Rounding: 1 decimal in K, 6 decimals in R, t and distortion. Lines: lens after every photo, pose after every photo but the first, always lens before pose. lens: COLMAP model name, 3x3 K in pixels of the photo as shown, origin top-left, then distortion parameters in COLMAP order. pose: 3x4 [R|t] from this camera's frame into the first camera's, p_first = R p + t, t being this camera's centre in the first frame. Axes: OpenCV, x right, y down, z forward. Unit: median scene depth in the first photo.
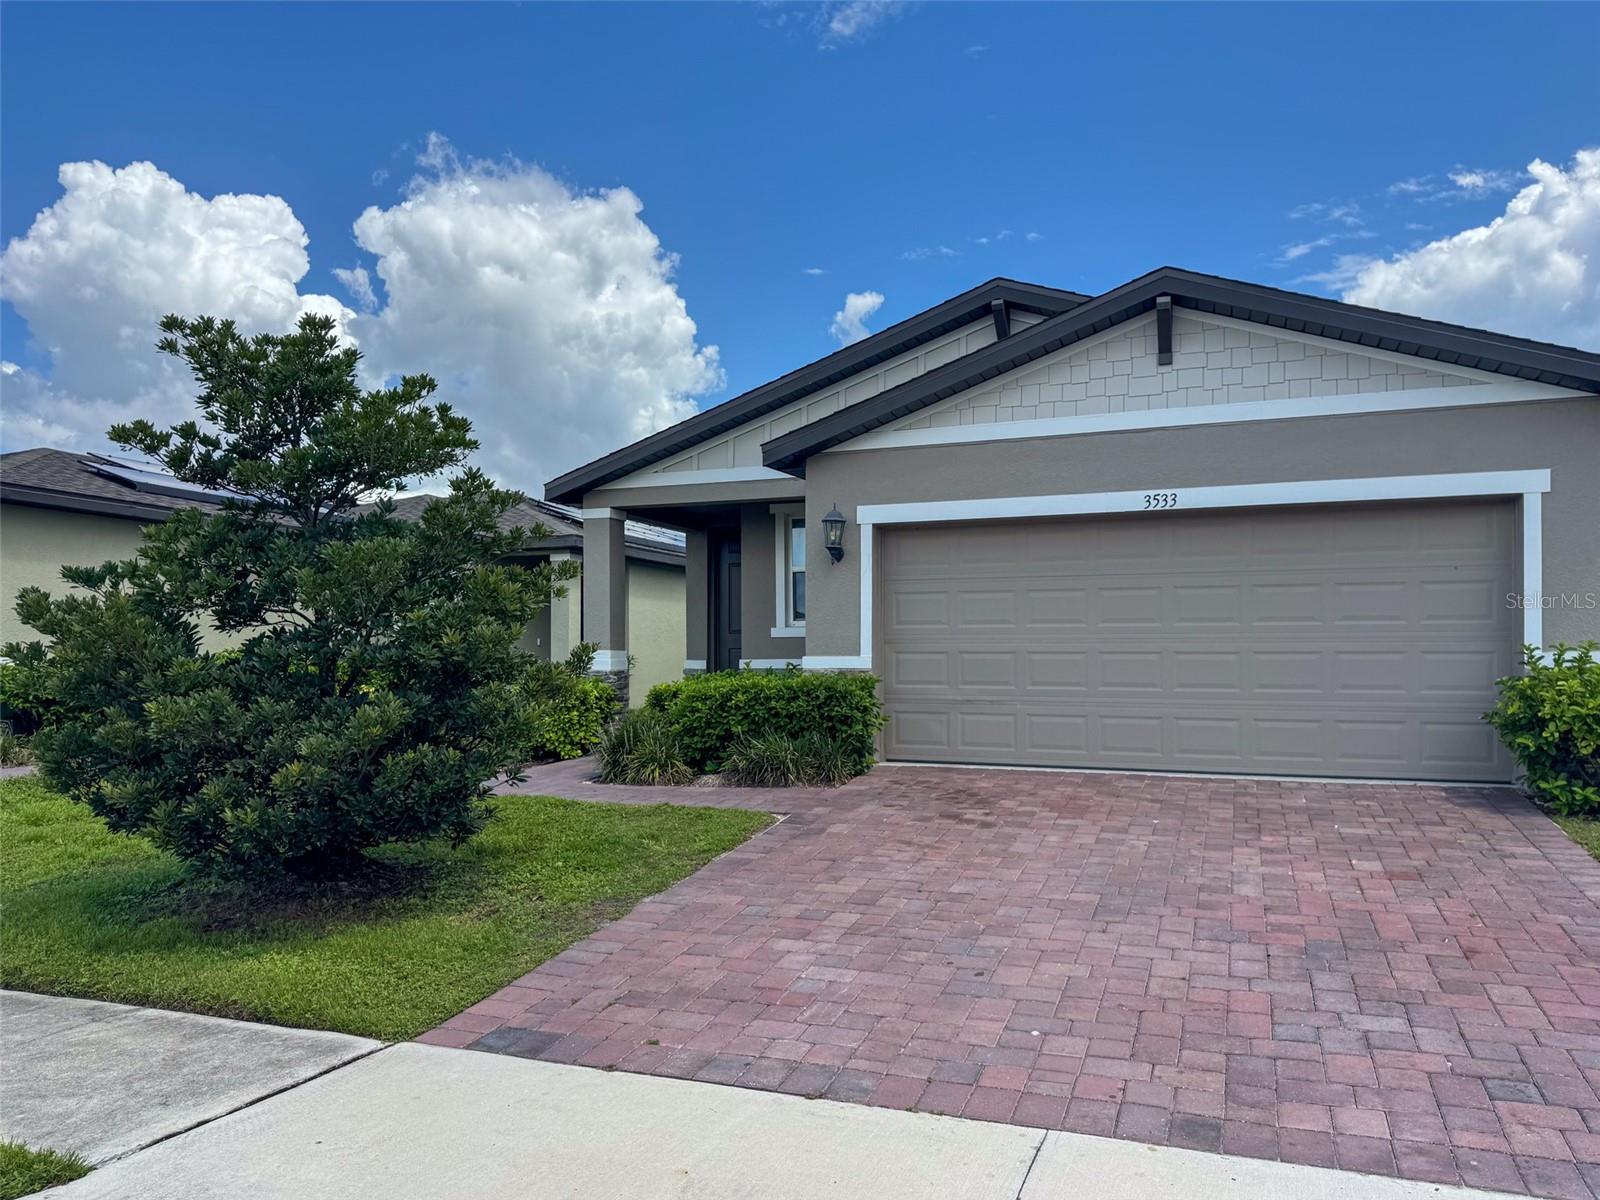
lens RADIAL K [[1163.1, 0, 786.9], [0, 1163.1, 610.2], [0, 0, 1]] dist [0.067704, -0.071954]
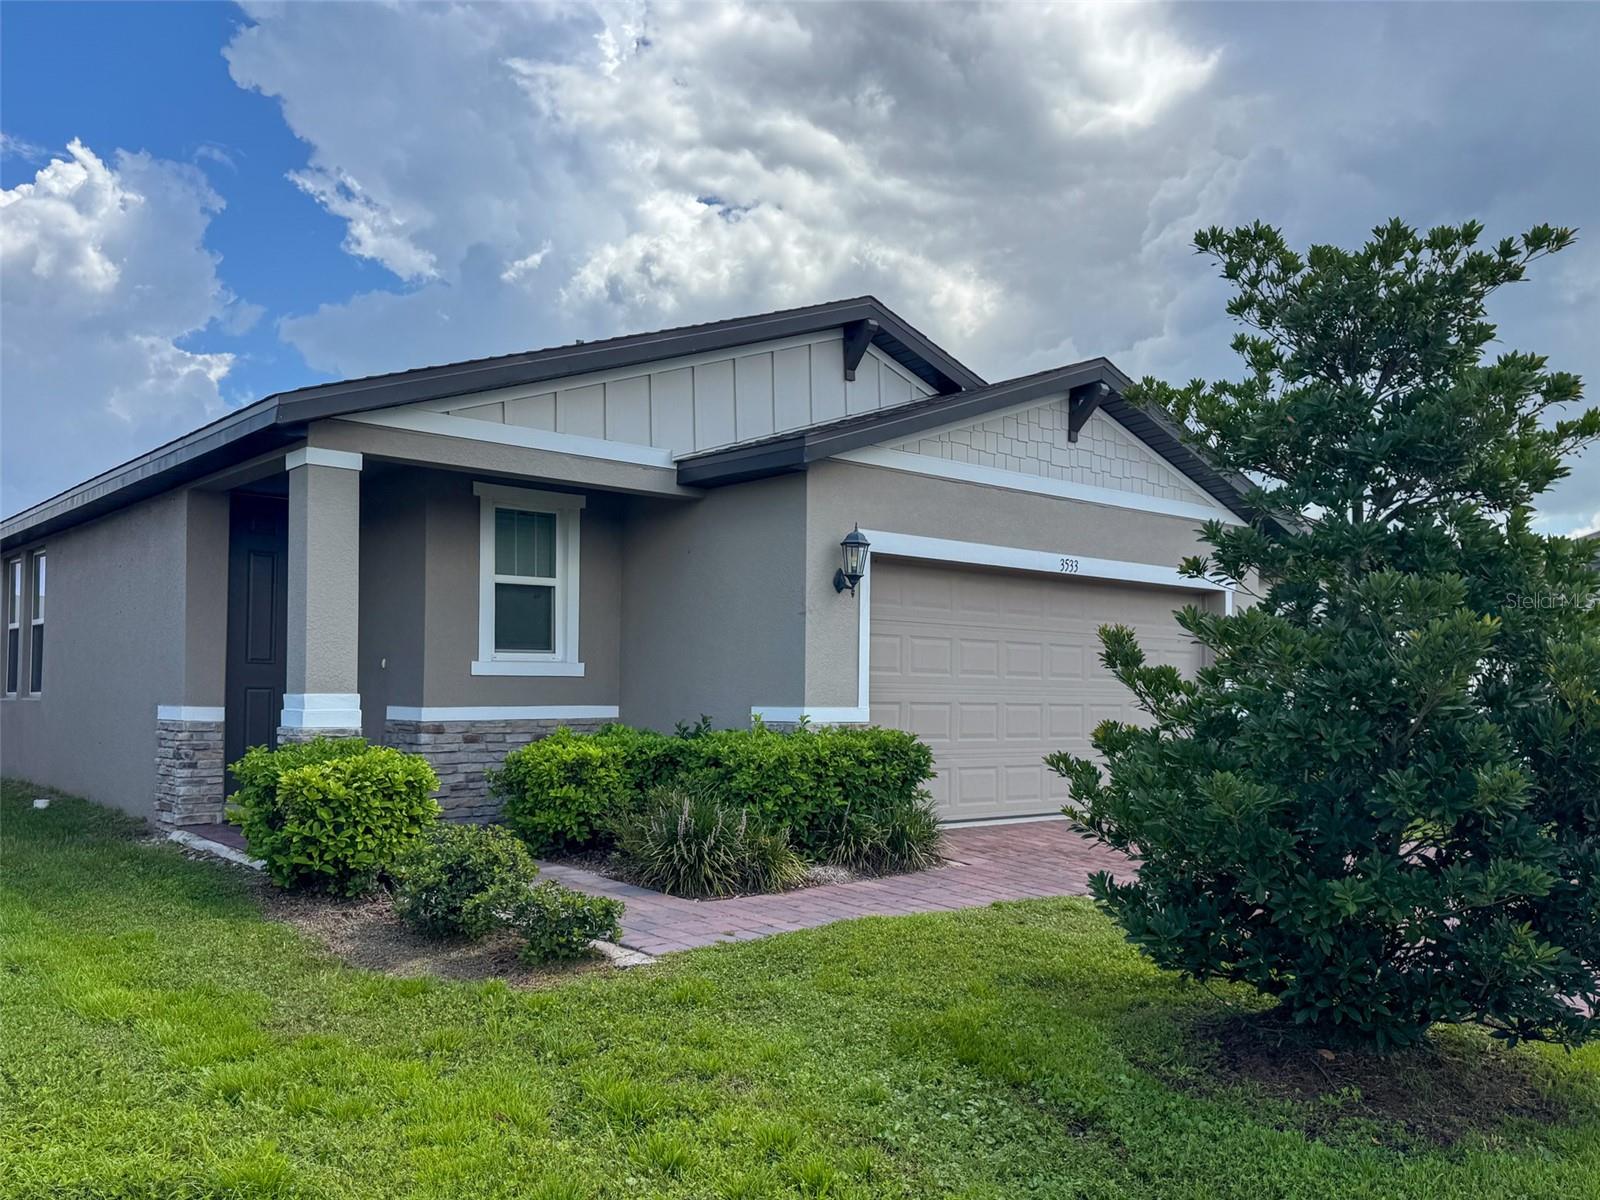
lens RADIAL K [[1361.1, 0, 812.7], [0, 1361.1, 611.6], [0, 0, 1]] dist [0.040021, -0.022300]
pose [[0.458963, 0.064460, 0.886114, -0.904591], [-0.048263, 0.997701, -0.047579, 0.020662], [-0.887144, -0.020929, 0.461018, 0.625172]]
